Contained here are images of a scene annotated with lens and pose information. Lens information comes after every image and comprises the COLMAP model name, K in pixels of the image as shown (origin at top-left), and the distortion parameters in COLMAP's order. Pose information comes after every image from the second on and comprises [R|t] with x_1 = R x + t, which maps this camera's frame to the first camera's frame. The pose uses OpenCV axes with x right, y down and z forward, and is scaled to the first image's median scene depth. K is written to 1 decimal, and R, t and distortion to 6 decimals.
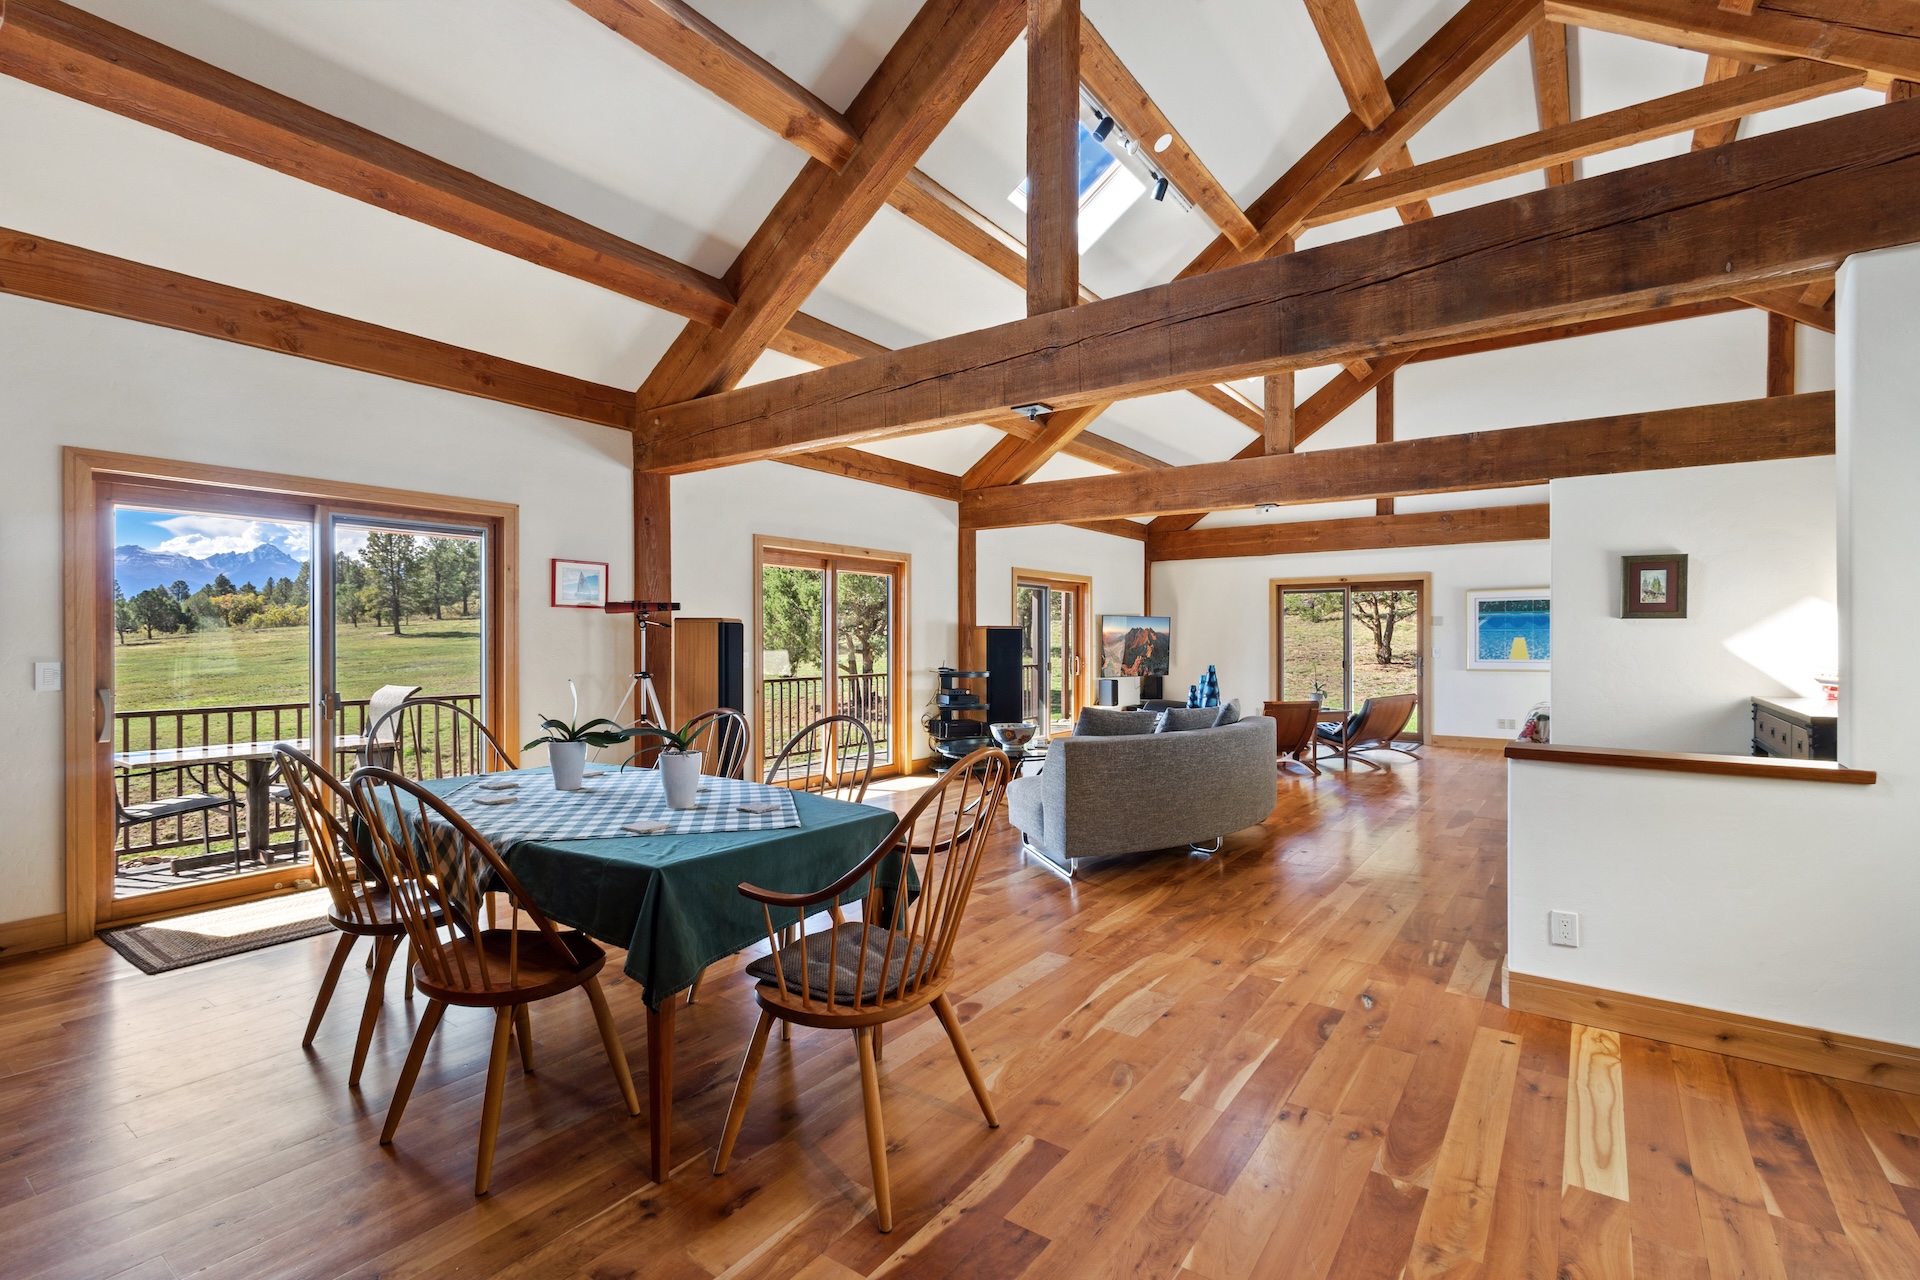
lens RADIAL K [[888.6, 0, 961.7], [0, 888.6, 642.5], [0, 0, 1]] dist [0.010601, 0.000471]
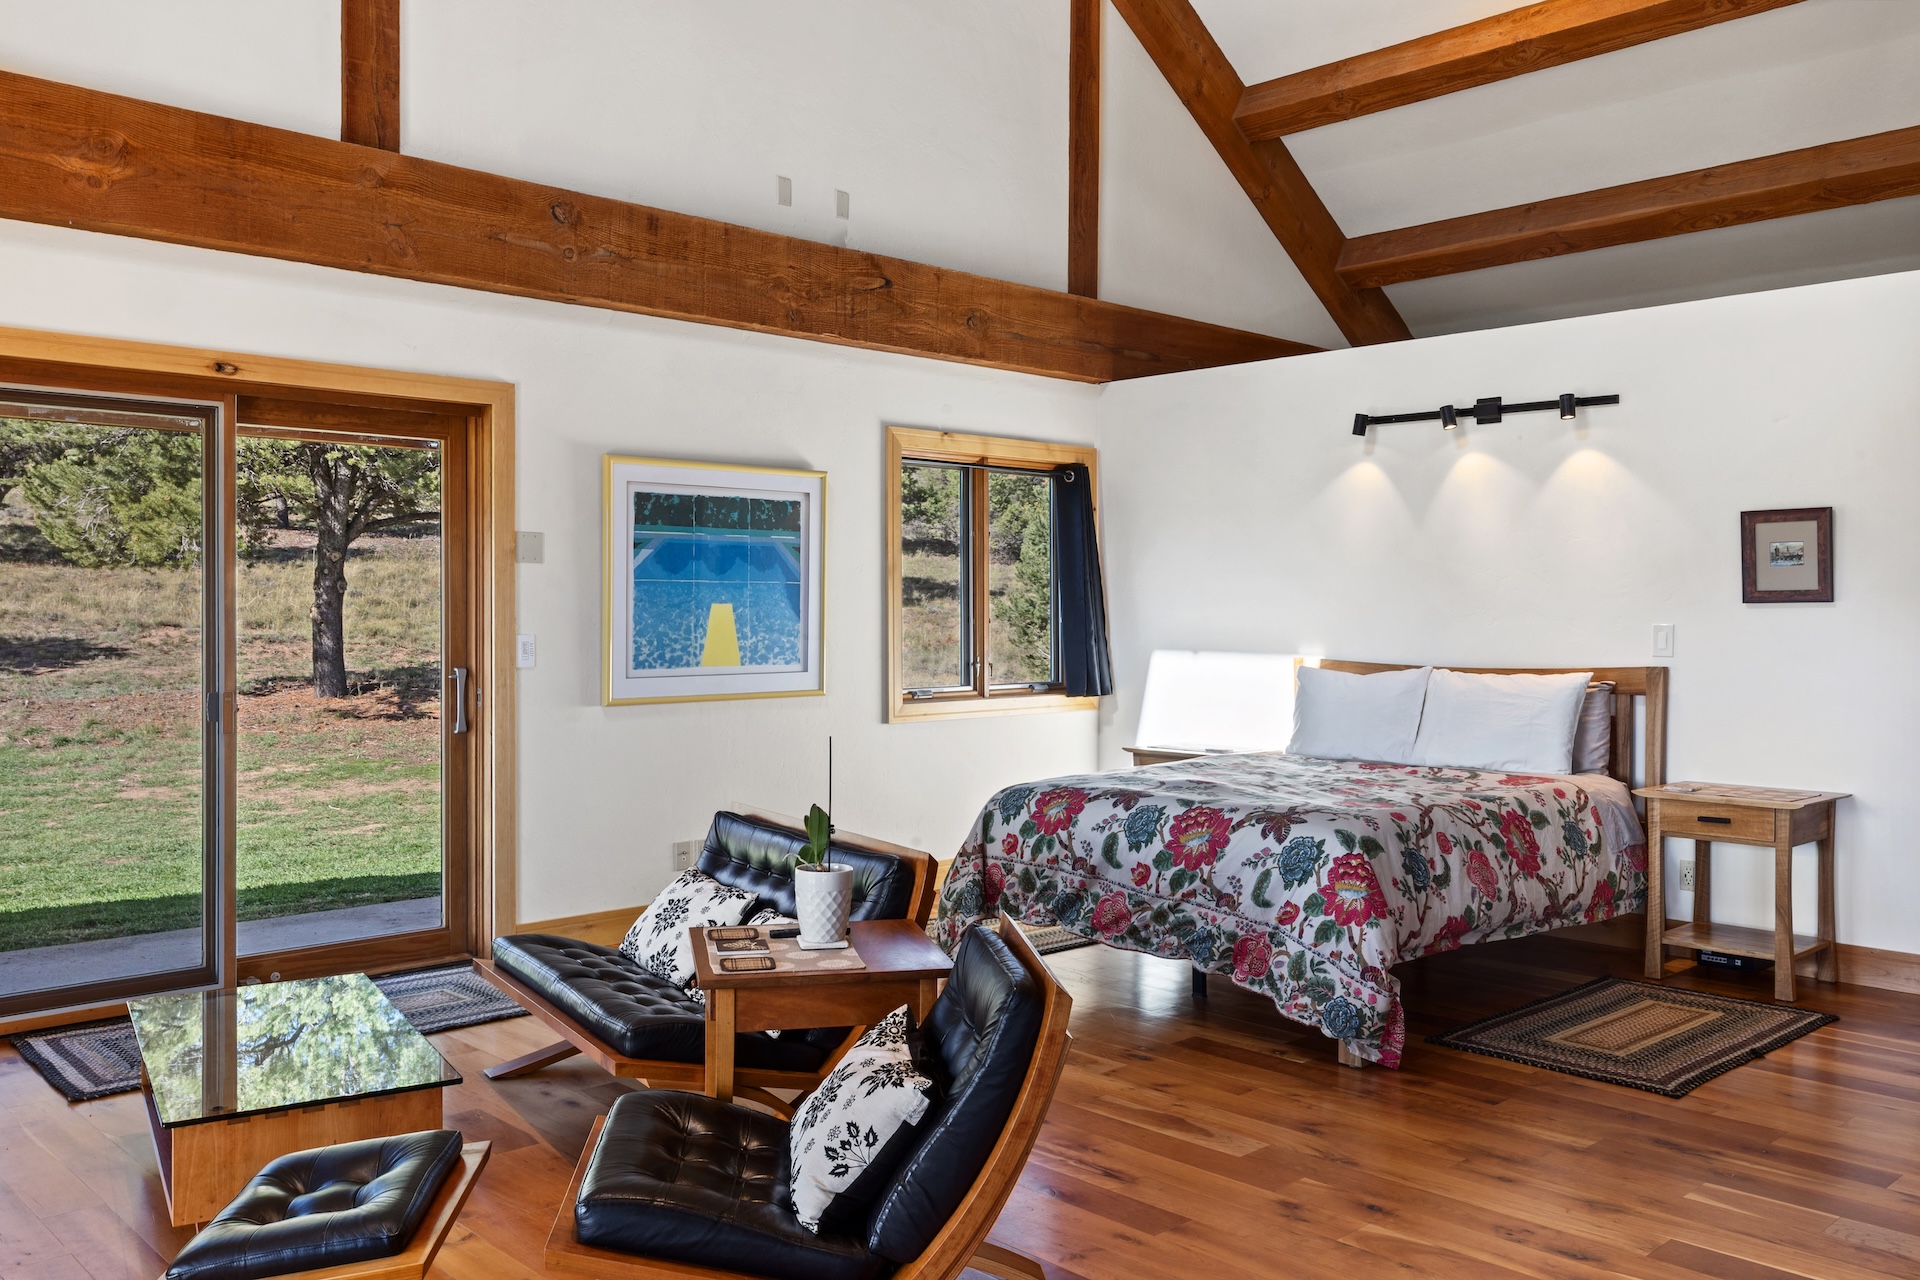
lens RADIAL K [[1552.6, 0, 958.1], [0, 1552.6, 614.3], [0, 0, 1]] dist [-0.002272, 0.005756]
pose [[0.193110, -0.001569, 0.981176, 0.082238], [0.000328, 0.999999, 0.001535, -0.003612], [-0.981177, 0.000026, 0.193110, 1.394468]]
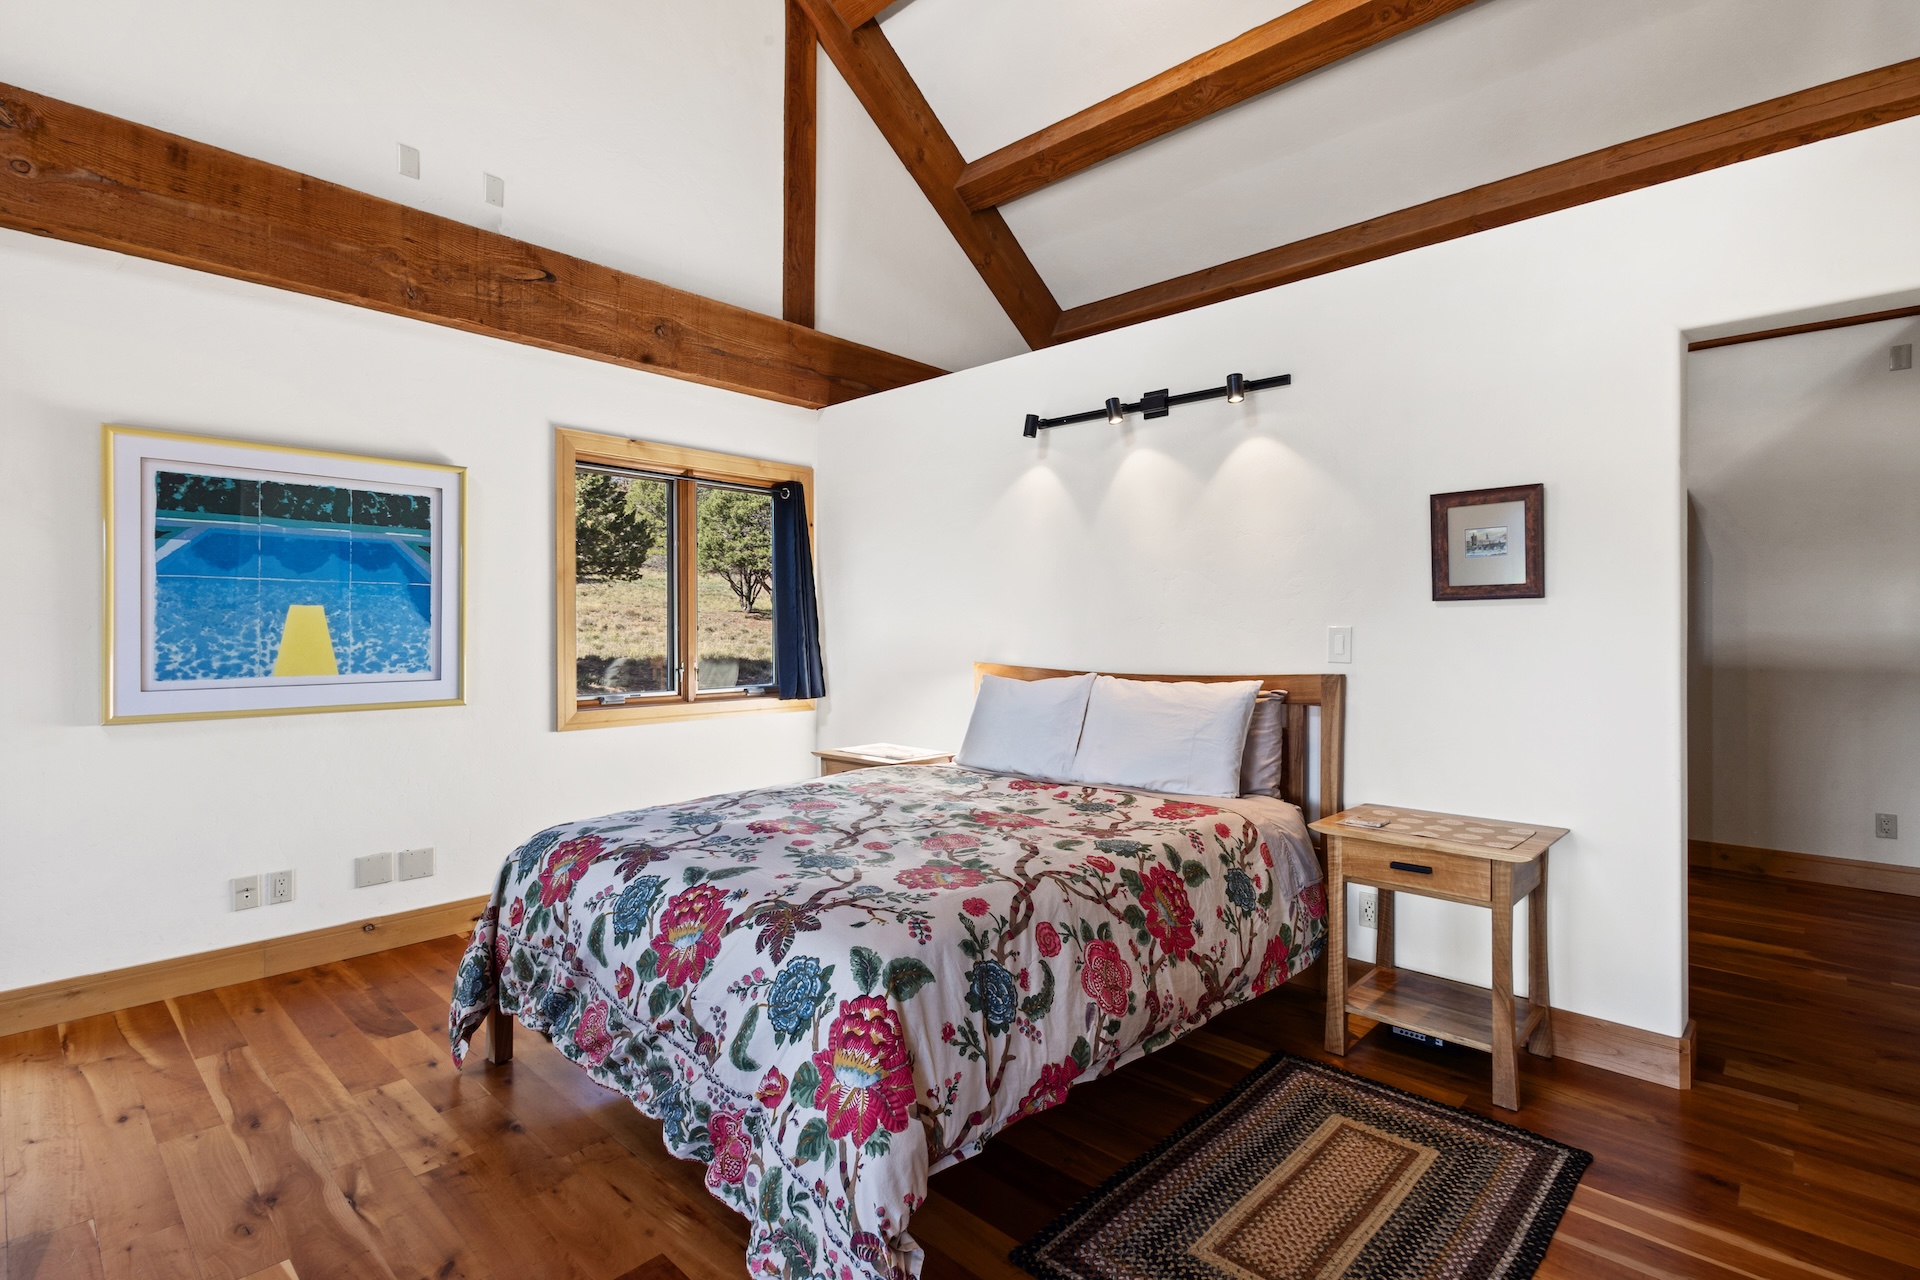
lens RADIAL K [[903.8, 0, 956.7], [0, 903.8, 630.8], [0, 0, 1]] dist [0.006876, -0.001225]
pose [[0.135793, 0.001185, 0.990737, 0.602629], [0.001003, 0.999999, -0.001333, 0.007444], [-0.990737, 0.001175, 0.135792, 1.290162]]
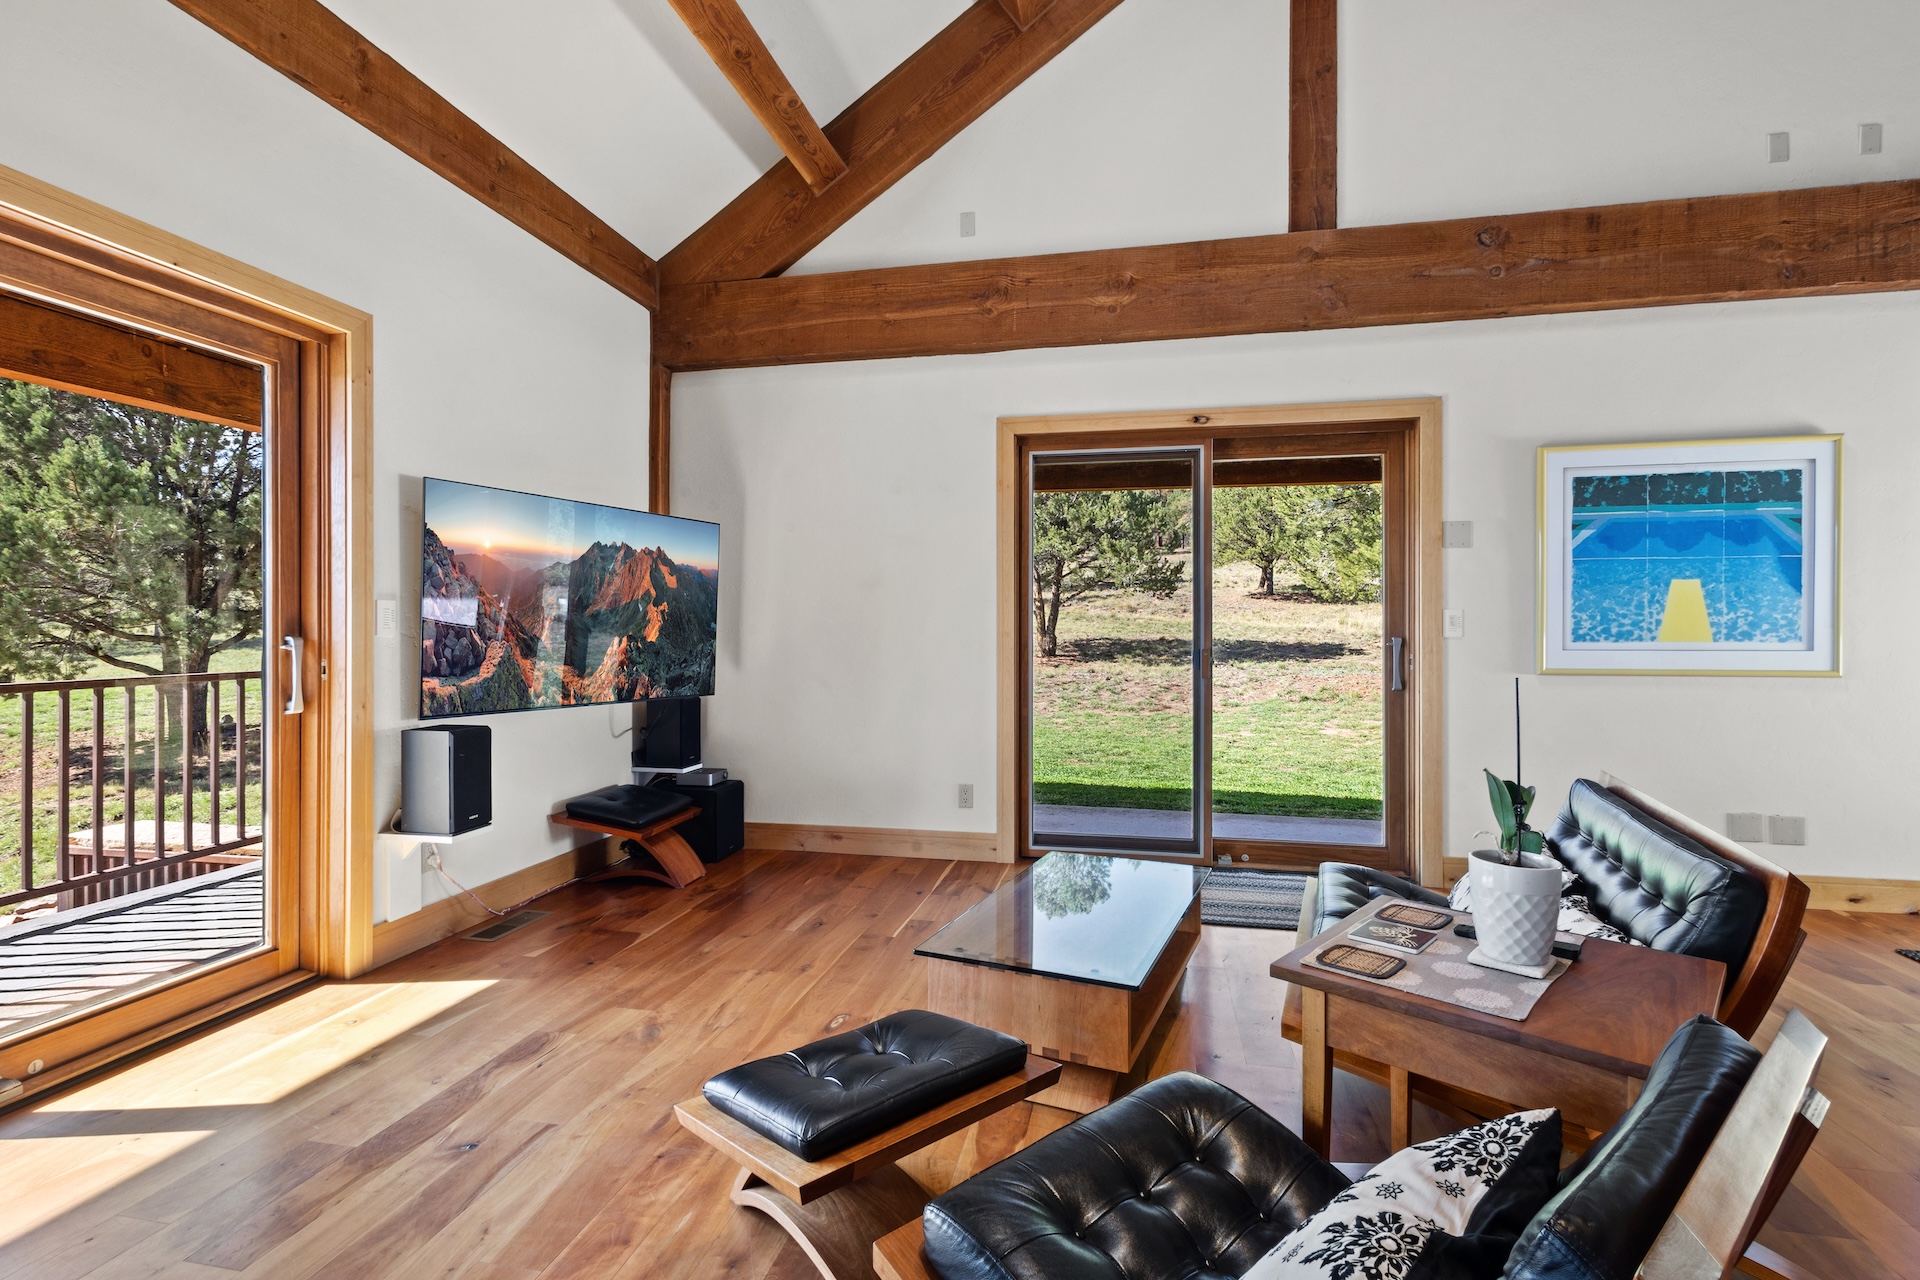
lens RADIAL K [[890.7, 0, 966.0], [0, 890.7, 632.3], [0, 0, 1]] dist [0.020008, -0.008197]
pose [[0.915084, 0.002635, 0.403254, 0.392753], [-0.001341, 0.999993, -0.003493, 0.030024], [-0.403261, 0.002656, 0.915081, 1.391912]]
